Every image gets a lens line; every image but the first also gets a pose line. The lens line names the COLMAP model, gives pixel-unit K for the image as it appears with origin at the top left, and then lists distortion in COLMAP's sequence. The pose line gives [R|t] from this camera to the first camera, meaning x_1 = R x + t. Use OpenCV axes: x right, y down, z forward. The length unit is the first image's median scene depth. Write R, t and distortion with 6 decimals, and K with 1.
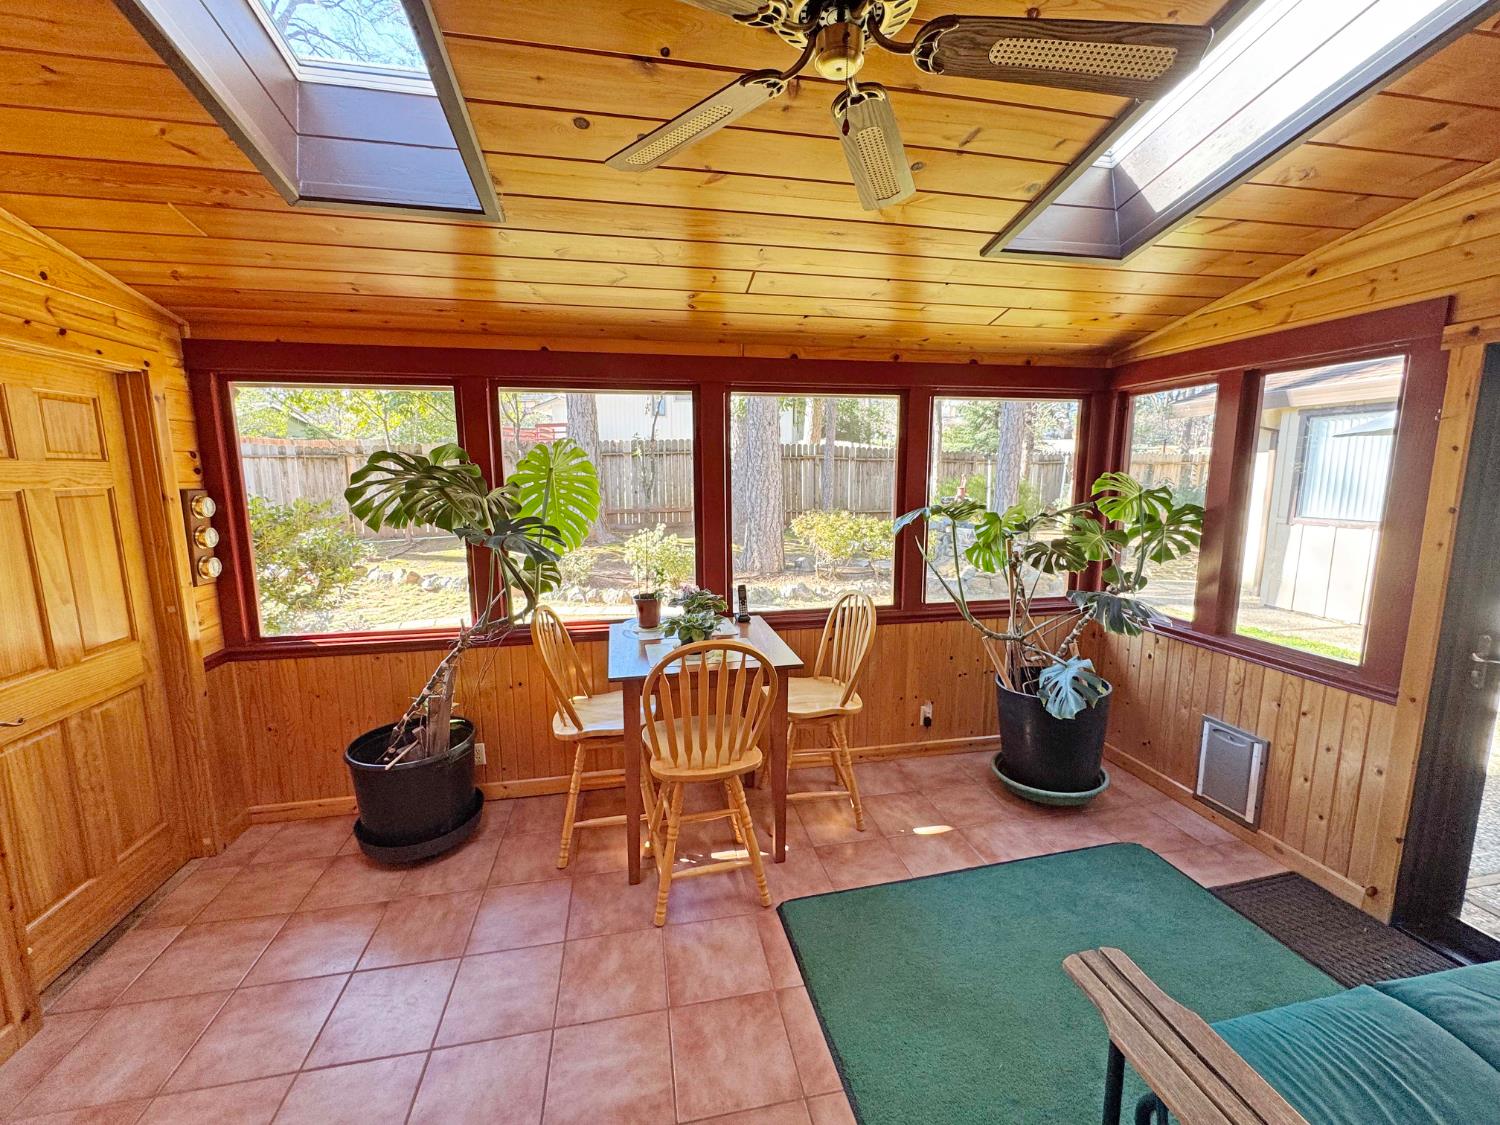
lens RADIAL K [[602.6, 0, 747.3], [0, 602.6, 561.5], [0, 0, 1]] dist [-0.001790, -0.000049]
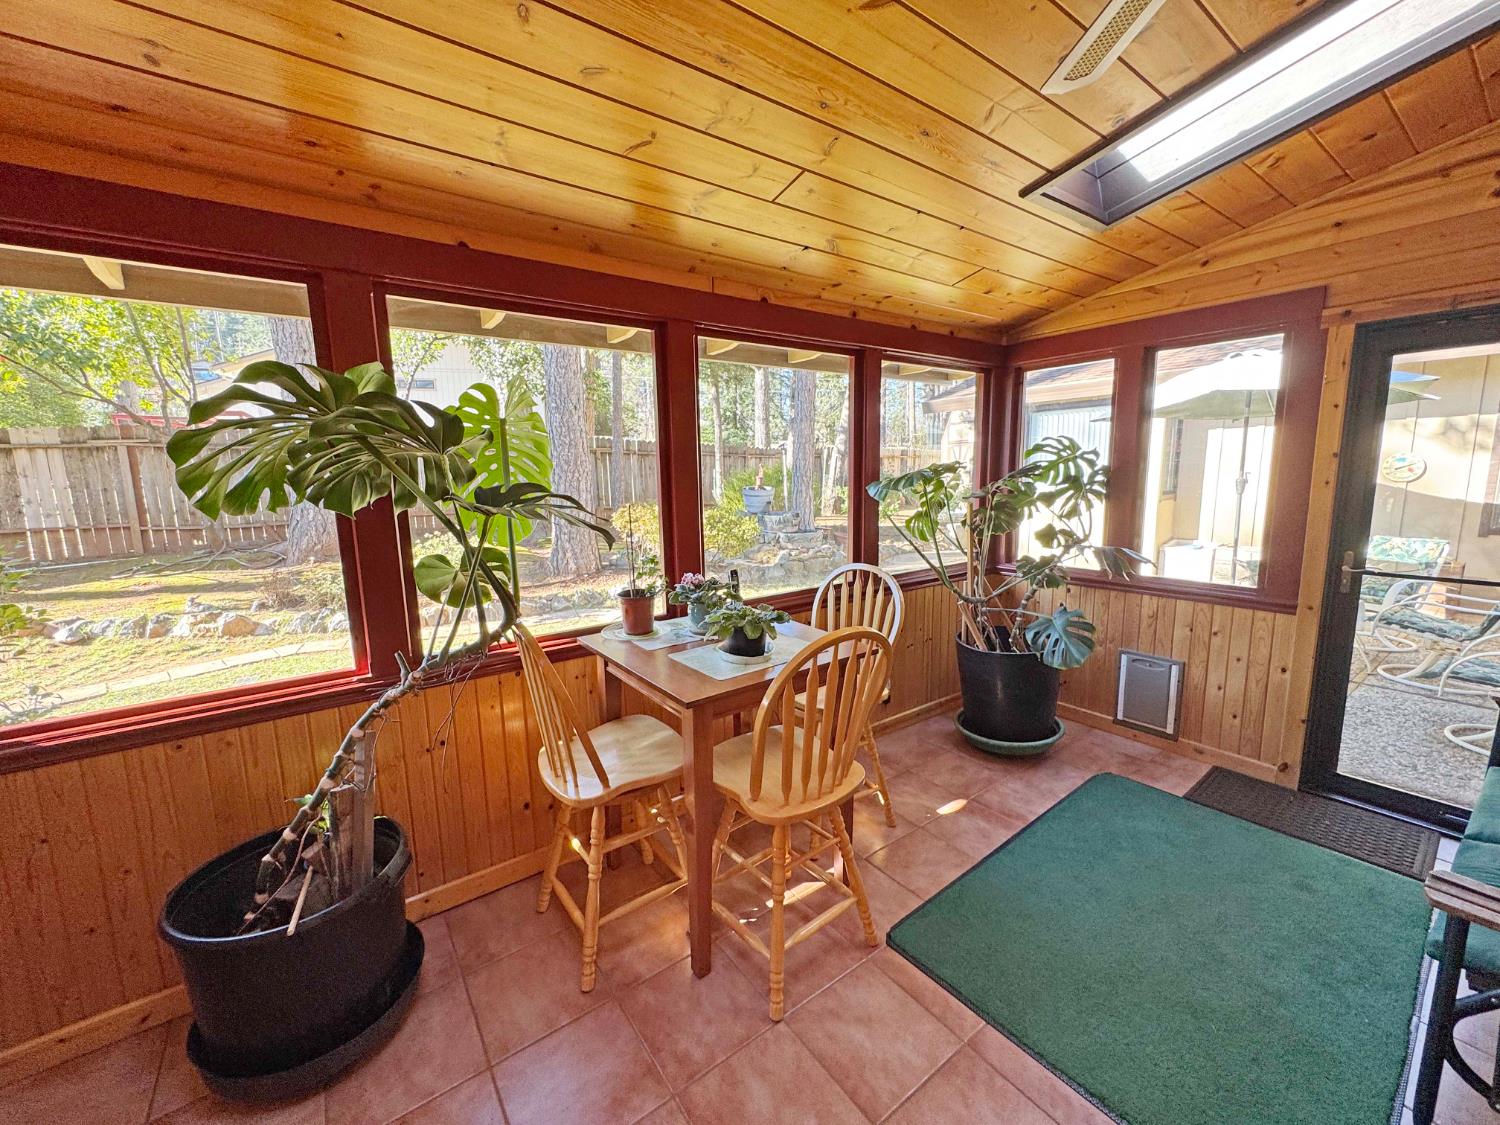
lens RADIAL K [[602.6, 0, 747.3], [0, 602.6, 561.5], [0, 0, 1]] dist [-0.001790, -0.000049]
pose [[0.906612, -0.075681, 0.415124, -0.383327], [0.077041, 0.996937, 0.013499, 0.020564], [-0.414874, 0.019743, 0.909665, 0.275782]]
